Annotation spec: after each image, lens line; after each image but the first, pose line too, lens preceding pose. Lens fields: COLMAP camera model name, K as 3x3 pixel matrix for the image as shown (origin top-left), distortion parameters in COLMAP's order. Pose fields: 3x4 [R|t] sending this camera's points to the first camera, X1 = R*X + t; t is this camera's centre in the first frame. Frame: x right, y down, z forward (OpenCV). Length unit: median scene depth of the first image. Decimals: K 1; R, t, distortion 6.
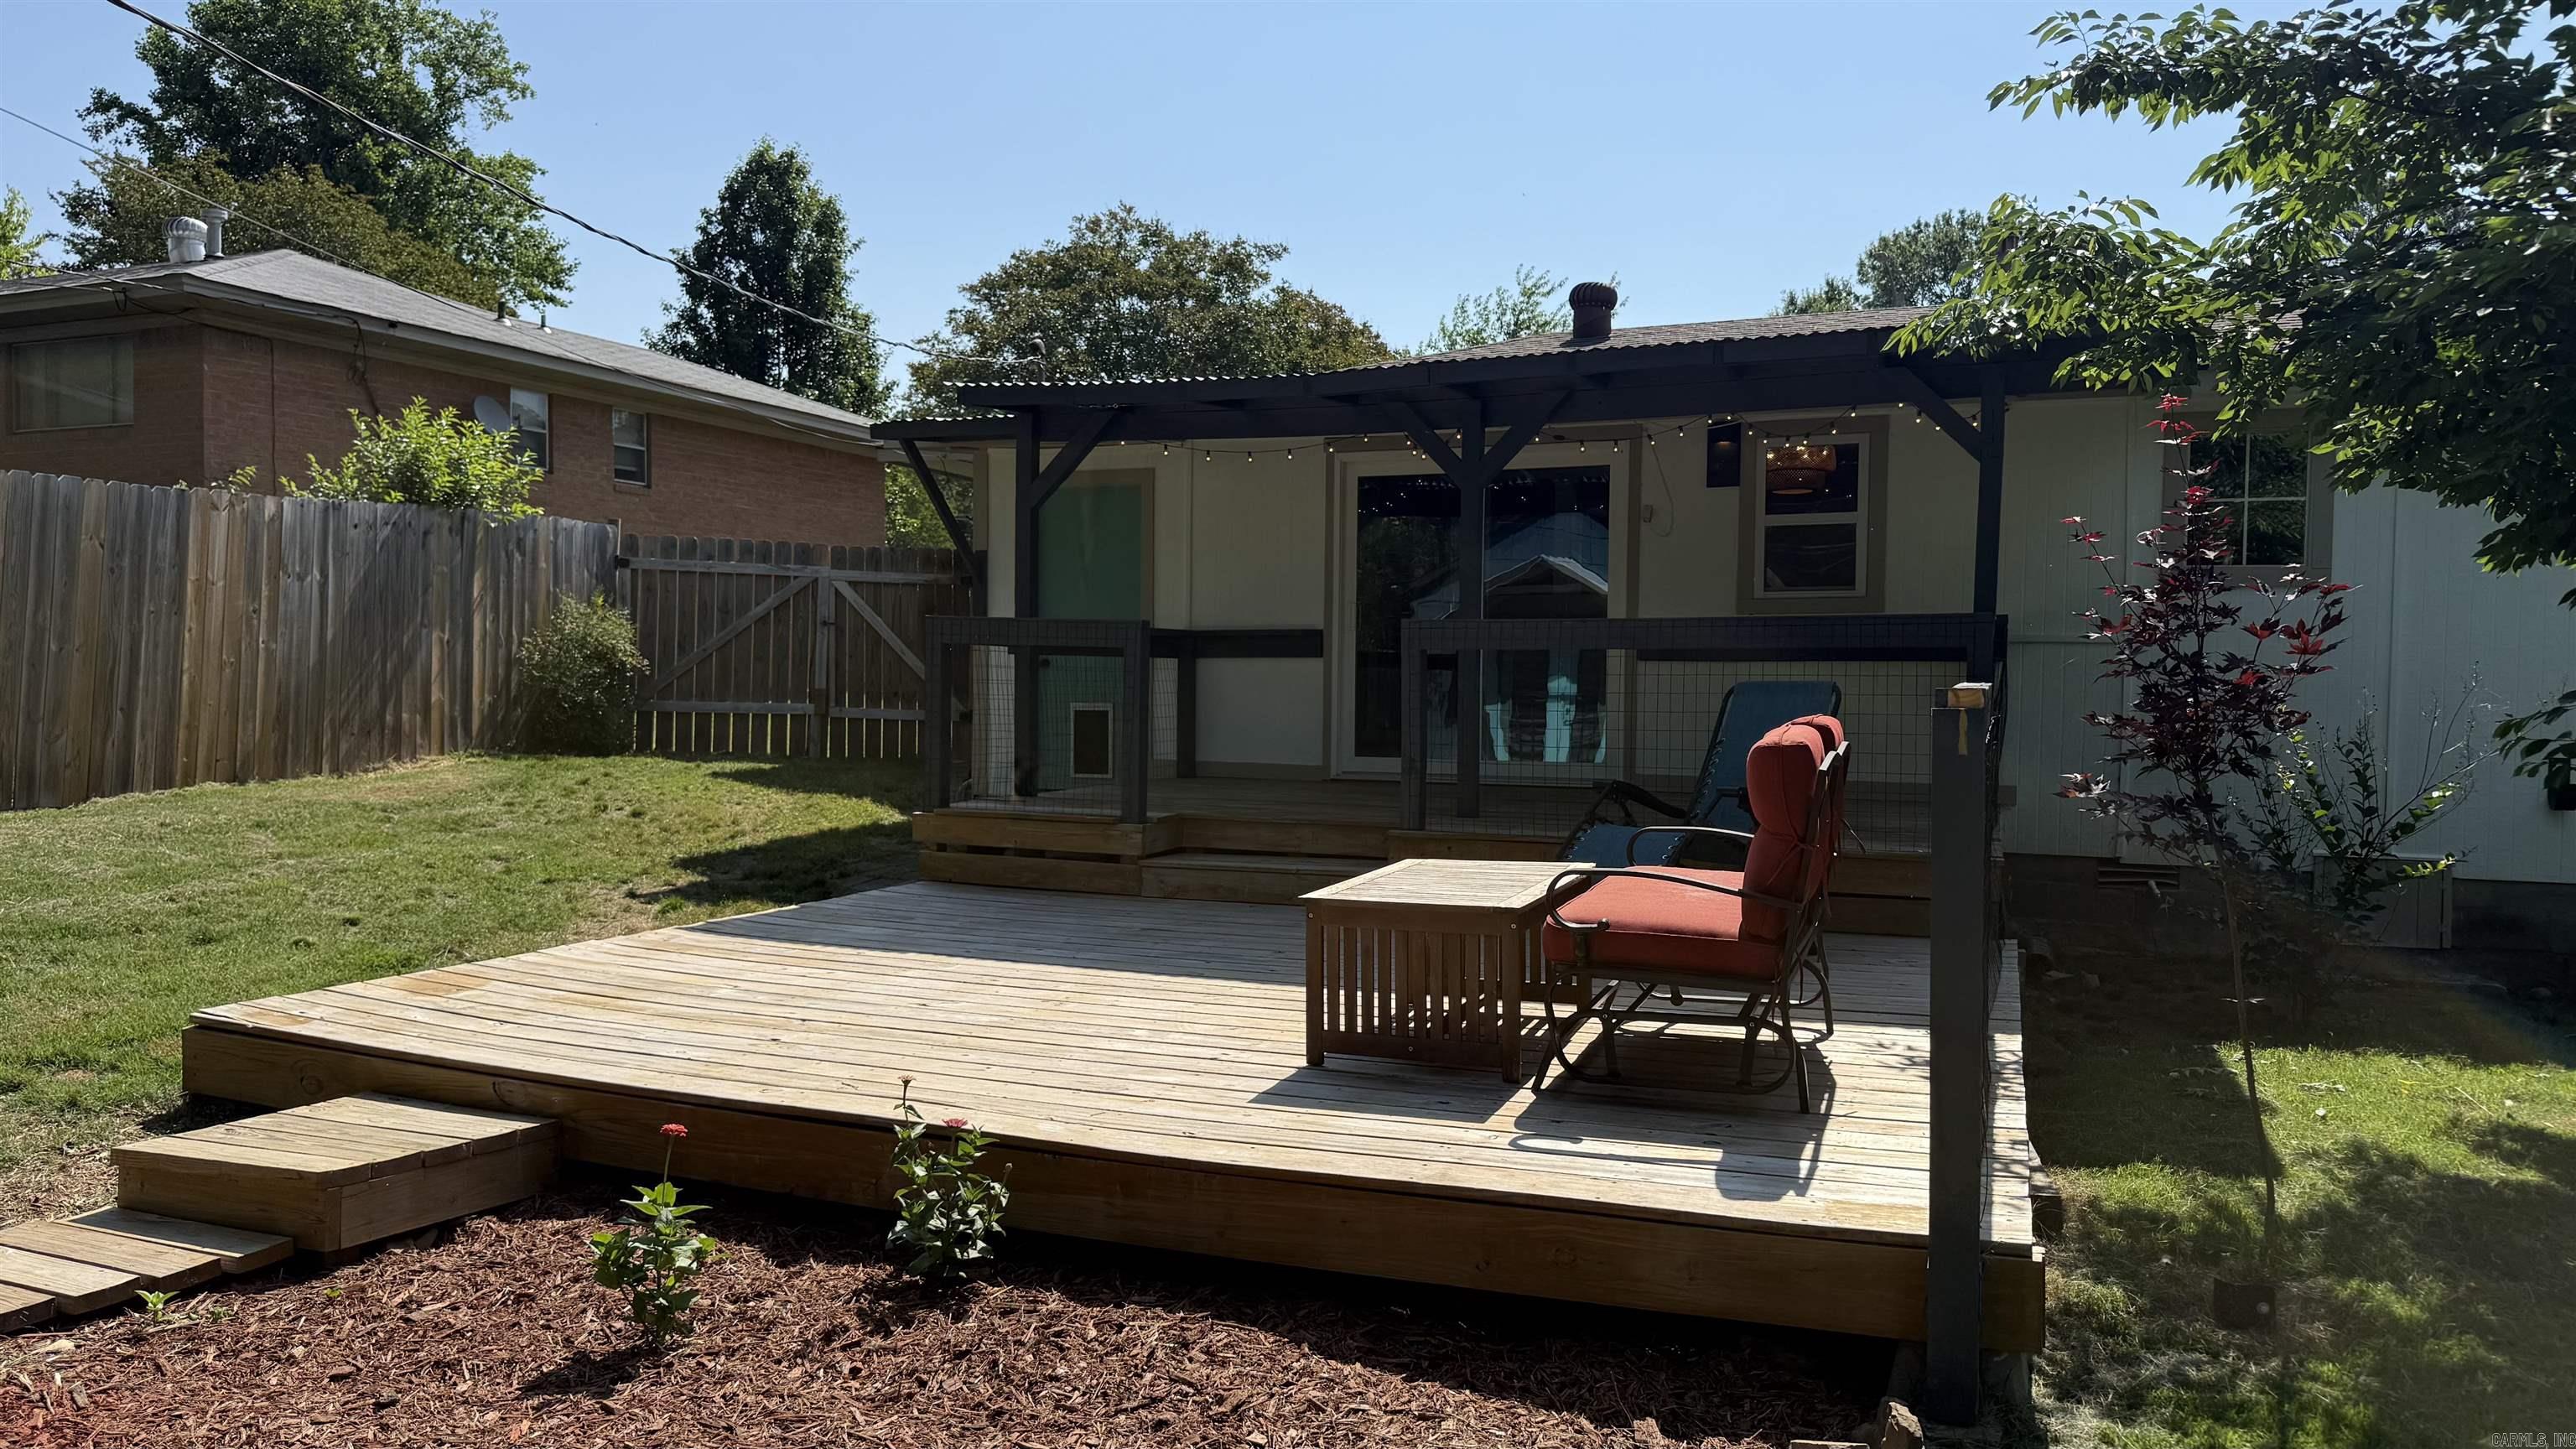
lens RADIAL K [[1813.8, 0, 1282.9], [0, 1813.8, 729.8], [0, 0, 1]] dist [0.059733, -0.082229]
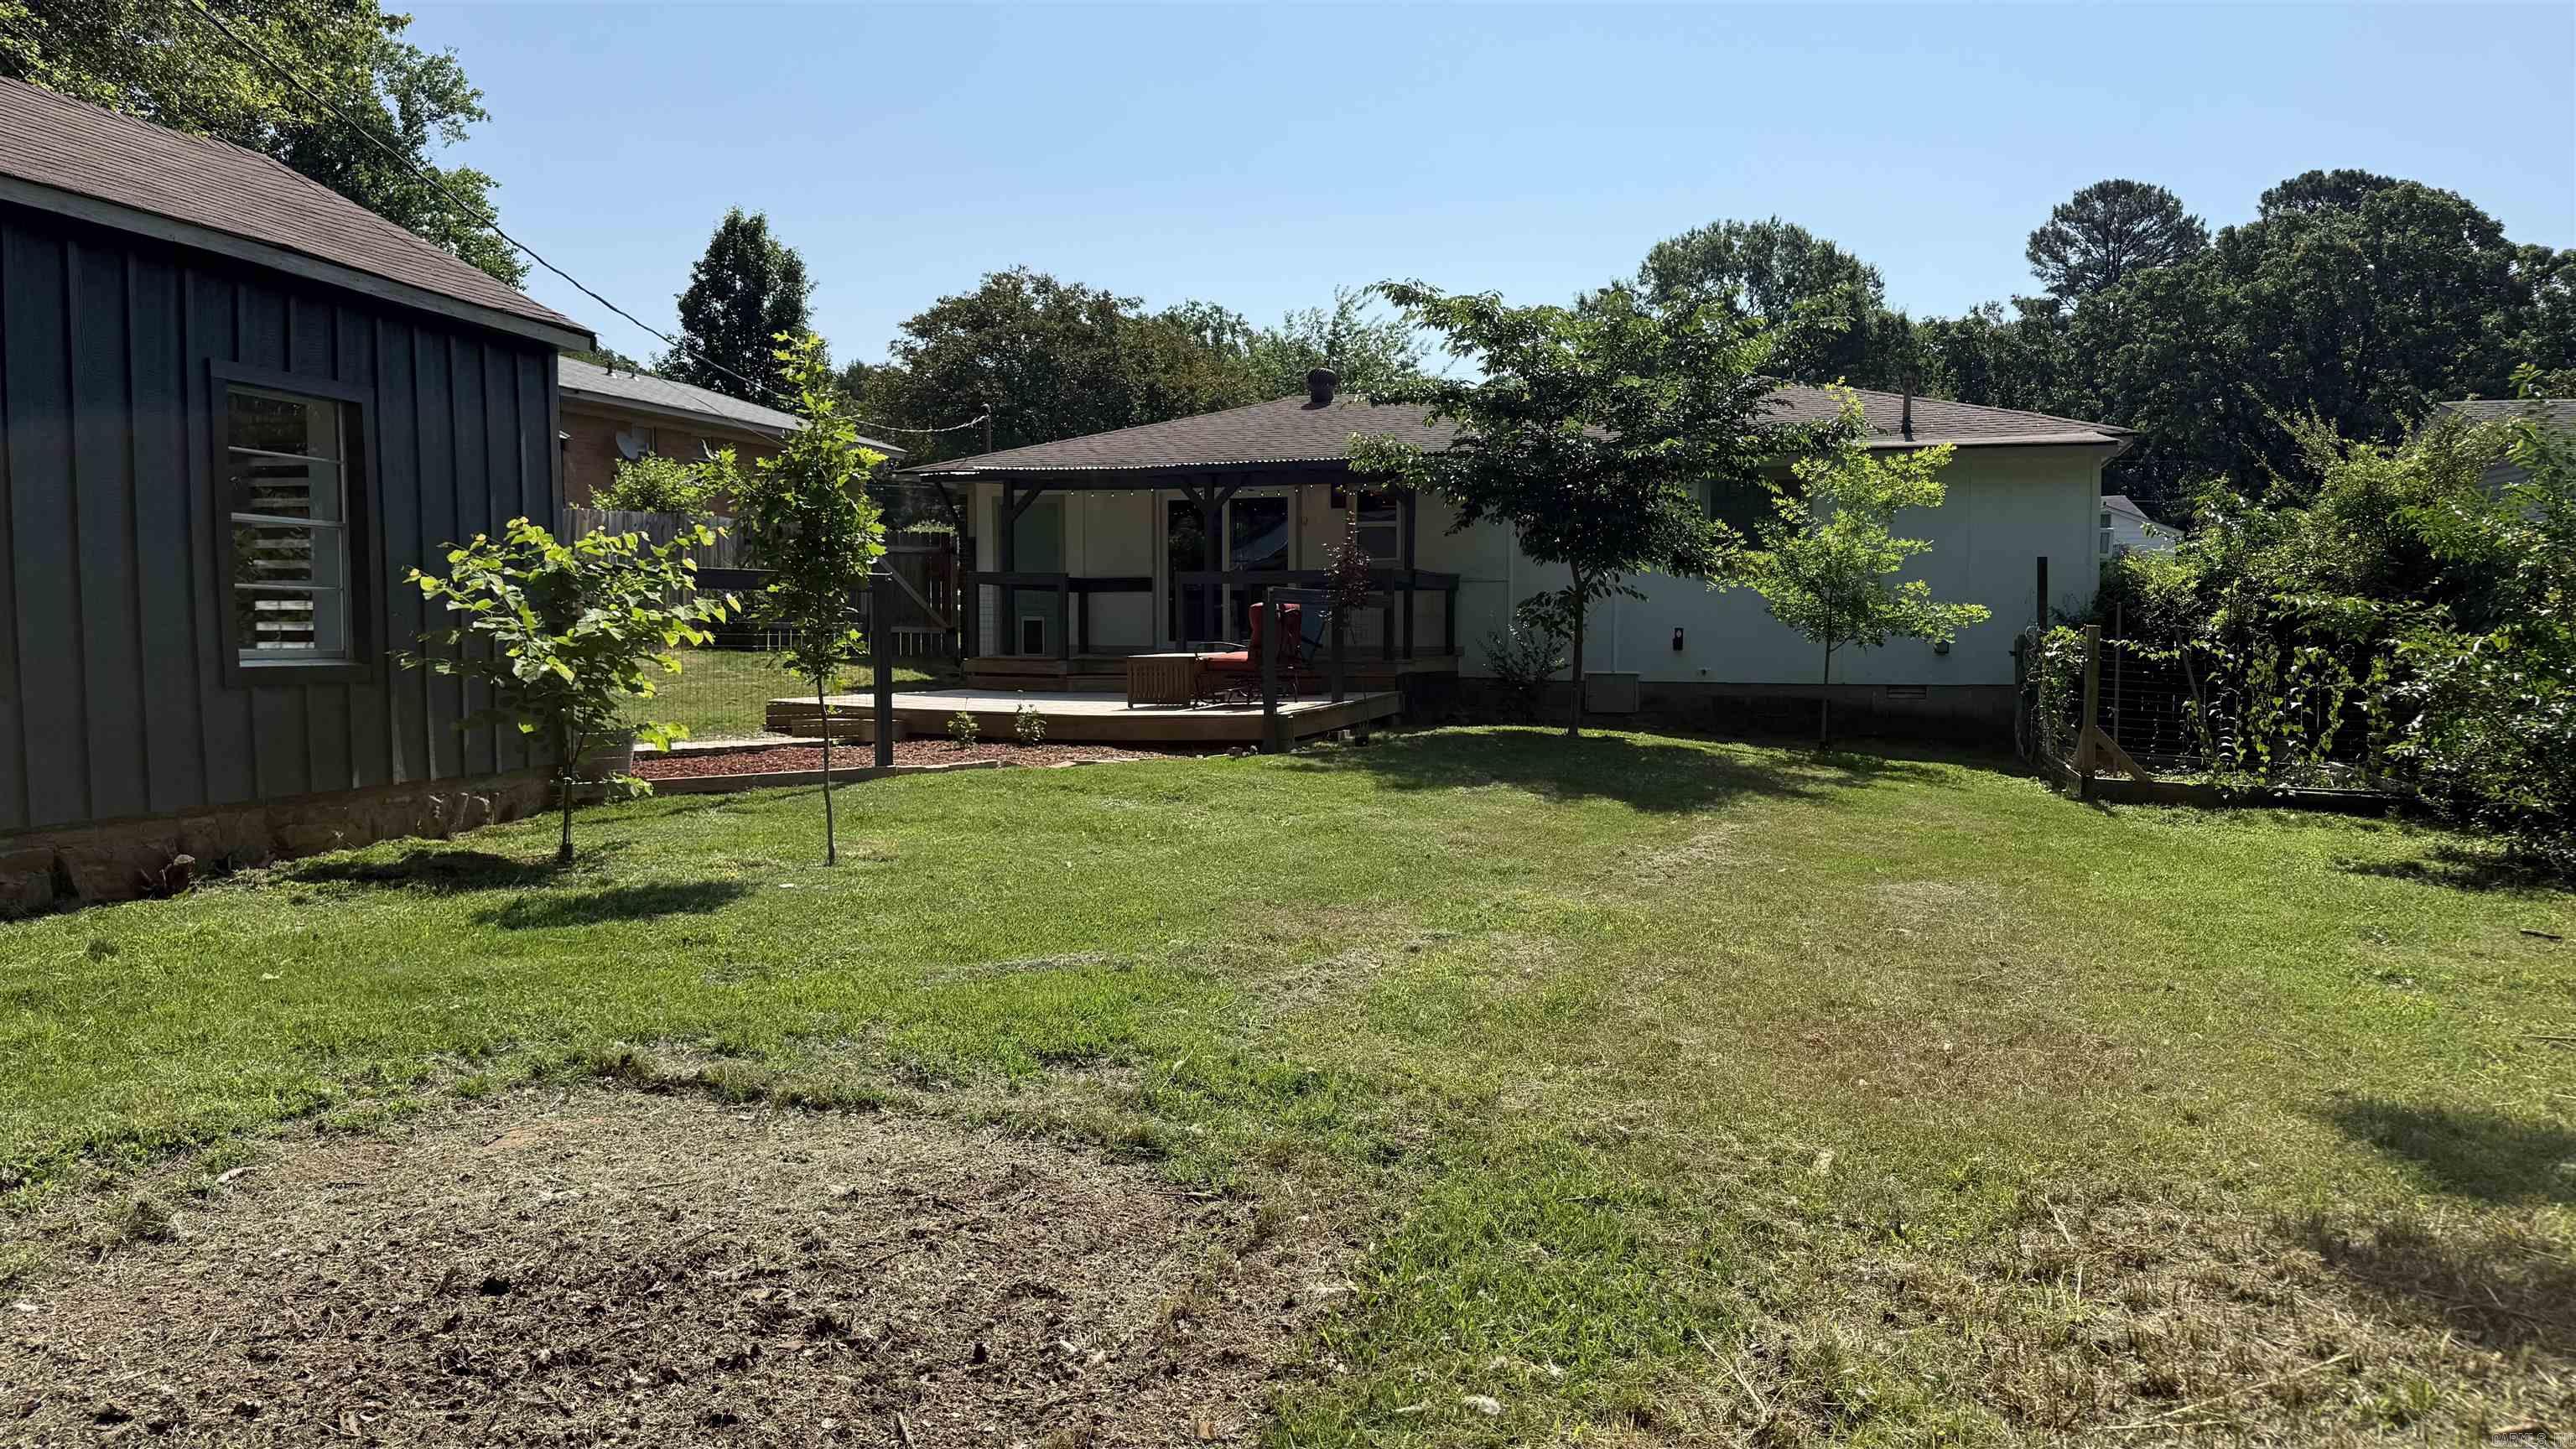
lens RADIAL K [[1813.8, 0, 1282.9], [0, 1813.8, 729.8], [0, 0, 1]] dist [0.059733, -0.082229]
pose [[0.997733, -0.012494, 0.066127, 0.011125], [0.010819, 0.999613, 0.025633, 0.021876], [-0.066421, -0.024859, 0.997482, -0.350869]]
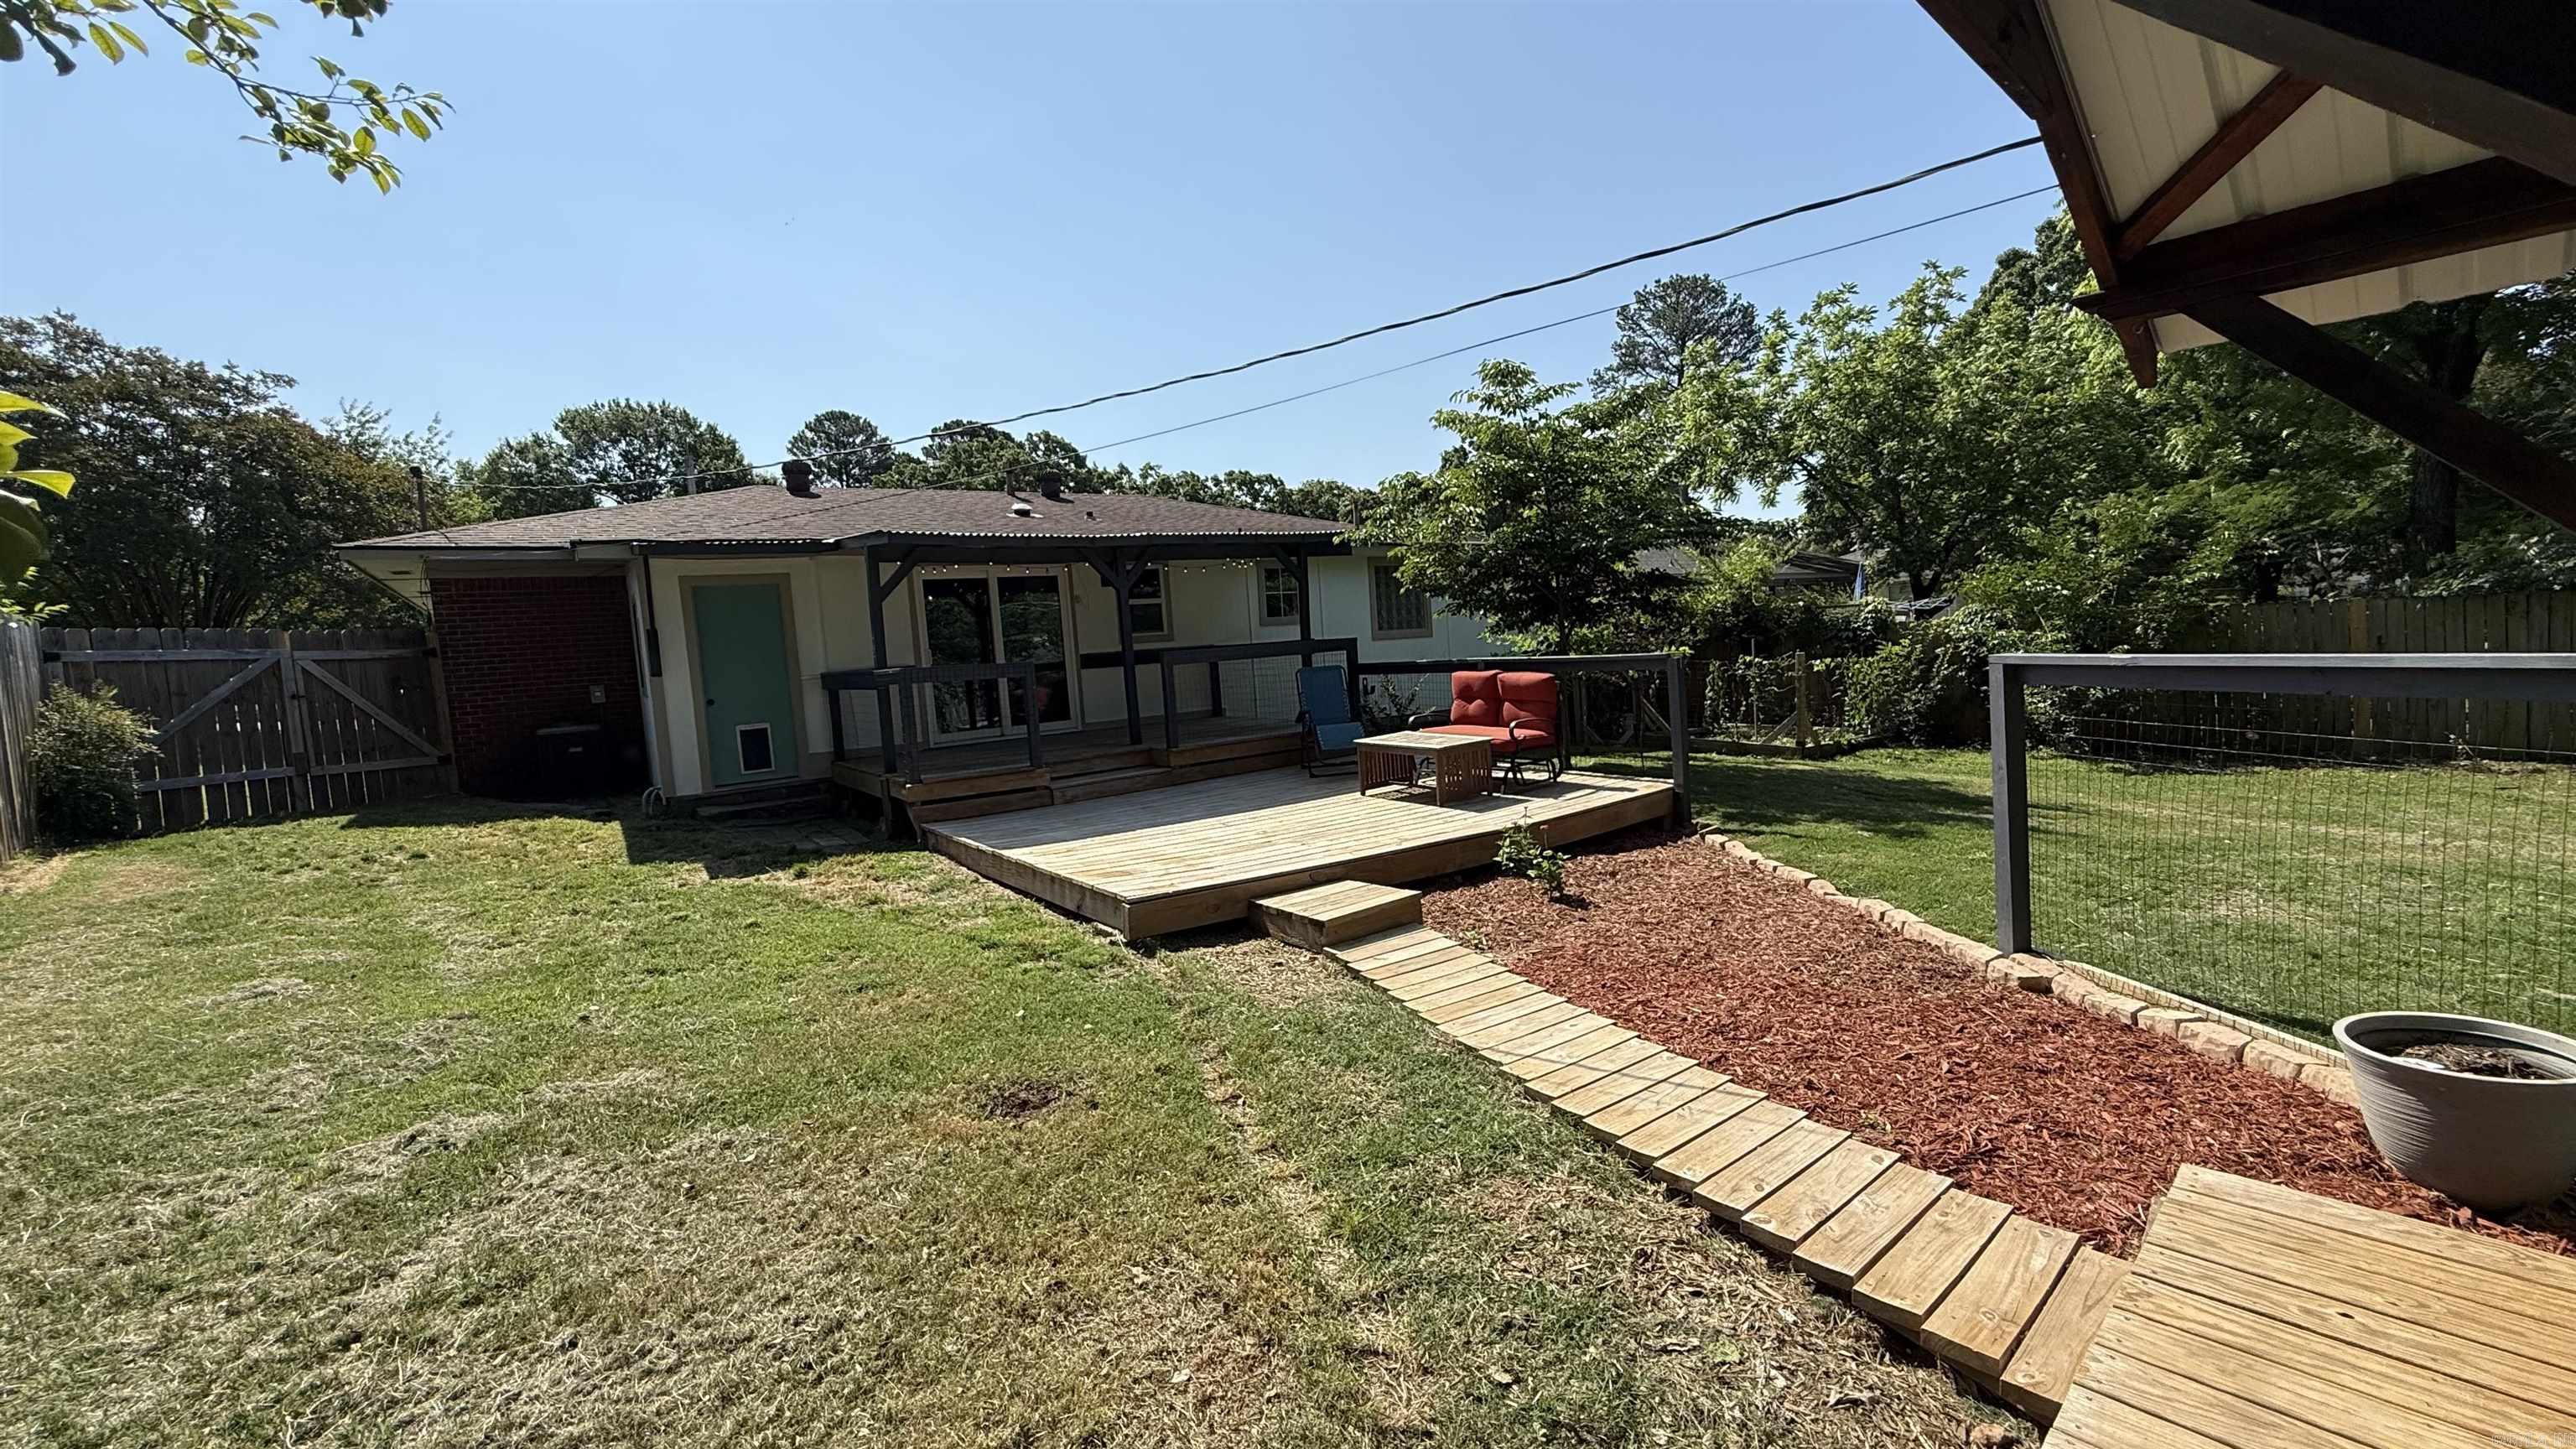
lens RADIAL K [[1037.4, 0, 1288.0], [0, 1037.4, 724.5], [0, 0, 1]] dist [-0.001735, -0.000286]
pose [[0.548517, -0.113938, 0.828340, -0.217432], [0.100150, 0.992493, 0.070199, -0.011393], [-0.830120, 0.044453, 0.555810, 0.046929]]
